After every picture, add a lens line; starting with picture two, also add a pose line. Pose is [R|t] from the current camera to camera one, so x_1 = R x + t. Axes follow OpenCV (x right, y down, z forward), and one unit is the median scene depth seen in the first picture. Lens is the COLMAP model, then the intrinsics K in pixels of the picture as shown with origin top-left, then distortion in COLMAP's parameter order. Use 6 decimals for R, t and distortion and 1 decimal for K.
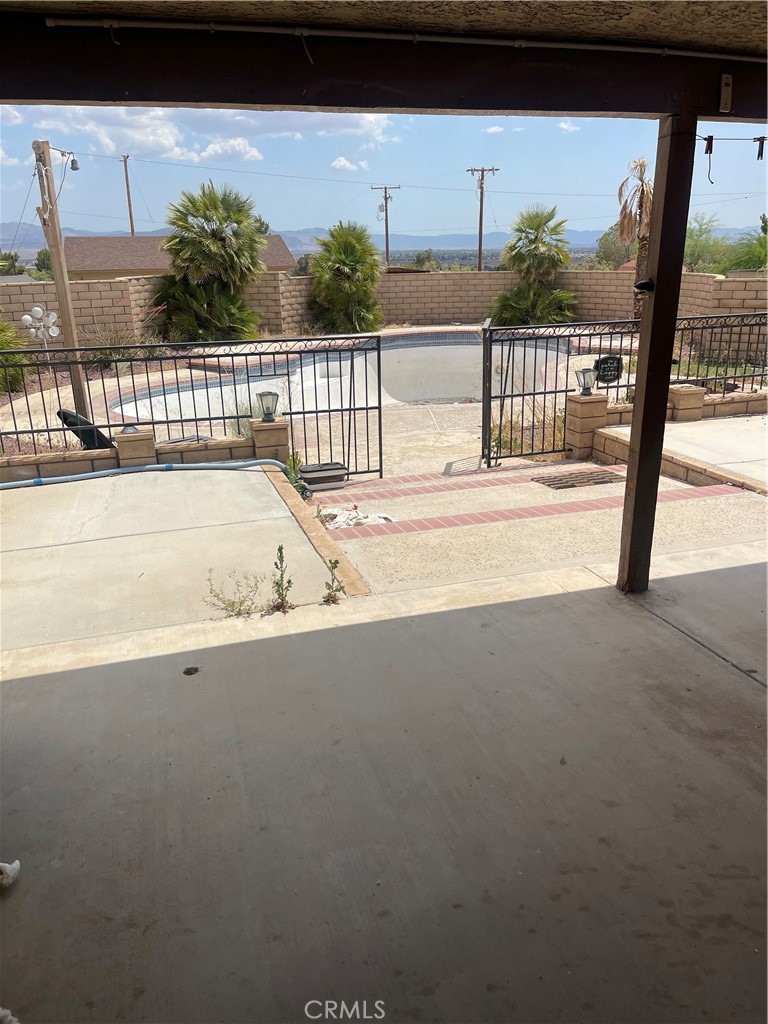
lens RADIAL K [[779.7, 0, 380.5], [0, 779.7, 520.8], [0, 0, 1]] dist [0.064457, -0.084425]
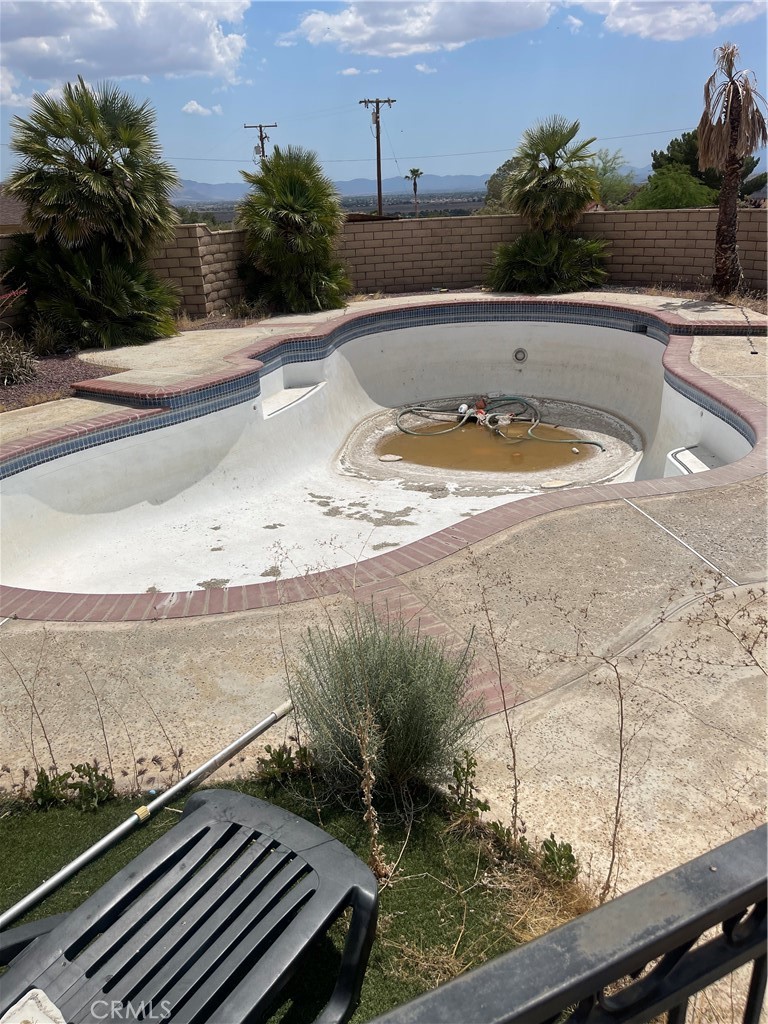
lens RADIAL K [[779.7, 0, 380.5], [0, 779.7, 520.8], [0, 0, 1]] dist [0.064457, -0.084425]
pose [[0.987116, -0.080689, 0.138170, -0.085959], [0.072586, 0.995388, 0.062719, -0.095957], [-0.142593, -0.051881, 0.988421, 0.300851]]
